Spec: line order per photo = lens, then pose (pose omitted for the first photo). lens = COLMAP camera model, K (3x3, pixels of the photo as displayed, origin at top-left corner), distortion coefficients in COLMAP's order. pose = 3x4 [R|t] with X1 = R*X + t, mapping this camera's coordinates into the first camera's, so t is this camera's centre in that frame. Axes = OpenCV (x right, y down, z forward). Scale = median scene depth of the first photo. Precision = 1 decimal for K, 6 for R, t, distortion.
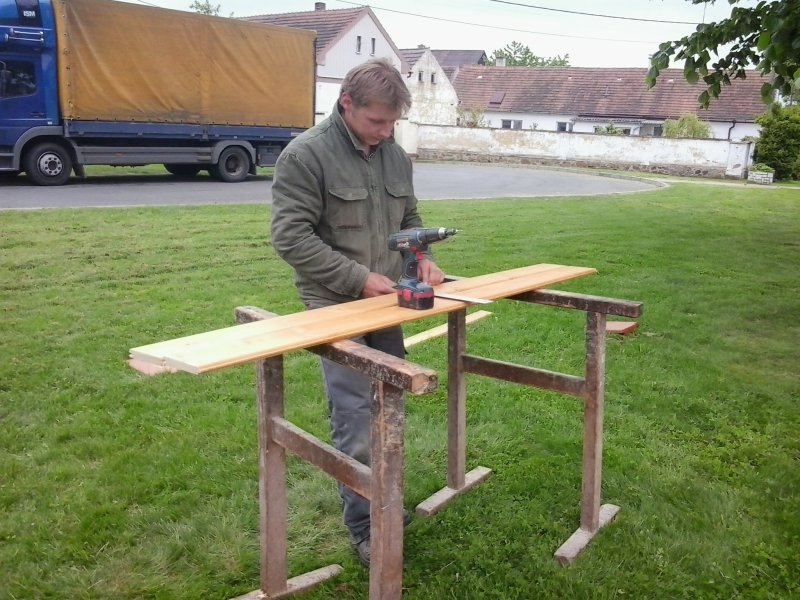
lens RADIAL K [[778.6, 0, 401.7], [0, 778.6, 287.9], [0, 0, 1]] dist [0.097710, -0.230436]
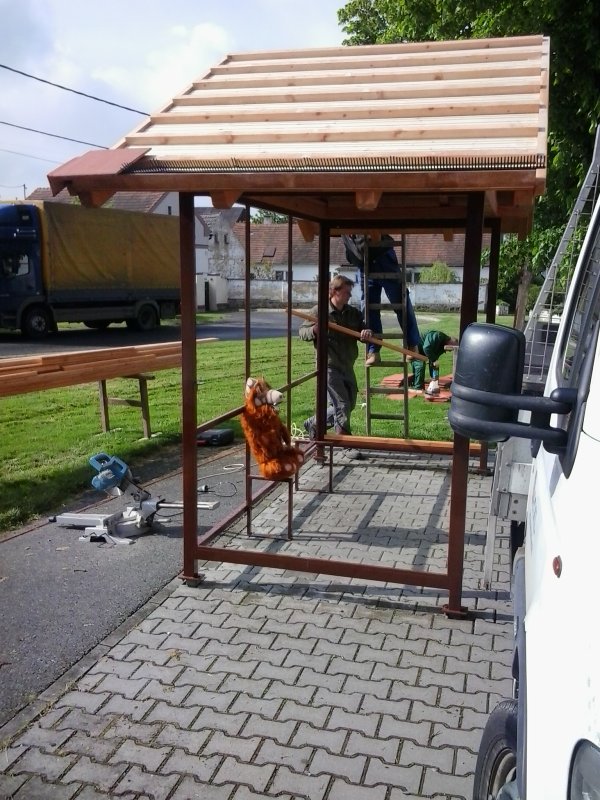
lens RADIAL K [[778.6, 0, 300.0], [0, 778.6, 400.0], [0, 0, 1]] dist [0.097710, -0.230436]
pose [[0.979119, -0.066987, 0.191936, -0.236750], [0.075250, 0.996512, -0.036083, 0.054201], [-0.188849, 0.049772, 0.980744, -0.382179]]
